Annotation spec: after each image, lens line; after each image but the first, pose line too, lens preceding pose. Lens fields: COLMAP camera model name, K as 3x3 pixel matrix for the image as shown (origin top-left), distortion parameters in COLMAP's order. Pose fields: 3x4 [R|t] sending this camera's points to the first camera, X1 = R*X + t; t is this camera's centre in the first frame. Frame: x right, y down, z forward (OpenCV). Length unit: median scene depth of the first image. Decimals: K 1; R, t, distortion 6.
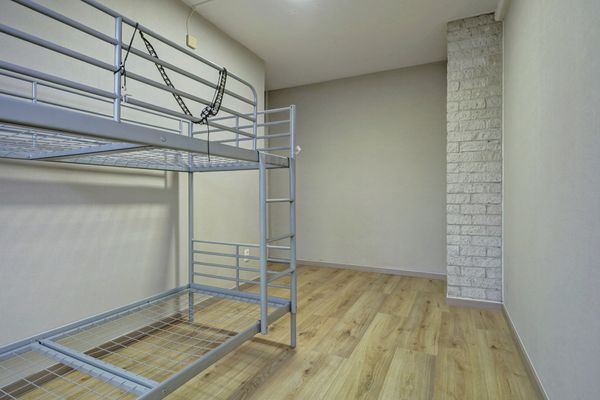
lens RADIAL K [[318.1, 0, 299.7], [0, 318.1, 199.2], [0, 0, 1]] dist [0.004283, 0.000305]
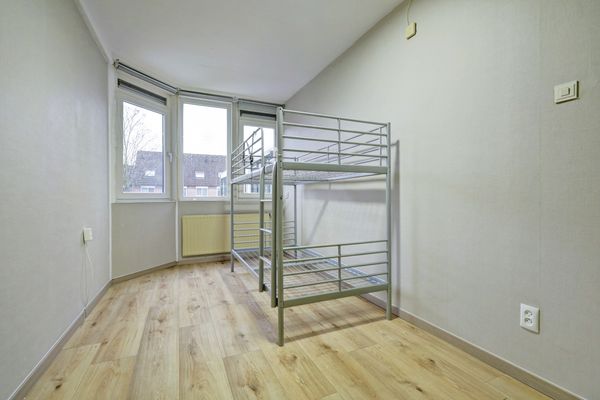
lens RADIAL K [[273.6, 0, 303.2], [0, 273.6, 198.1], [0, 0, 1]] dist [0.001773, 0.000899]
pose [[-0.638334, 0.008347, -0.769714, 0.624171], [0.003351, 0.999962, 0.008065, -0.015268], [0.769752, 0.002569, -0.638338, 1.669719]]
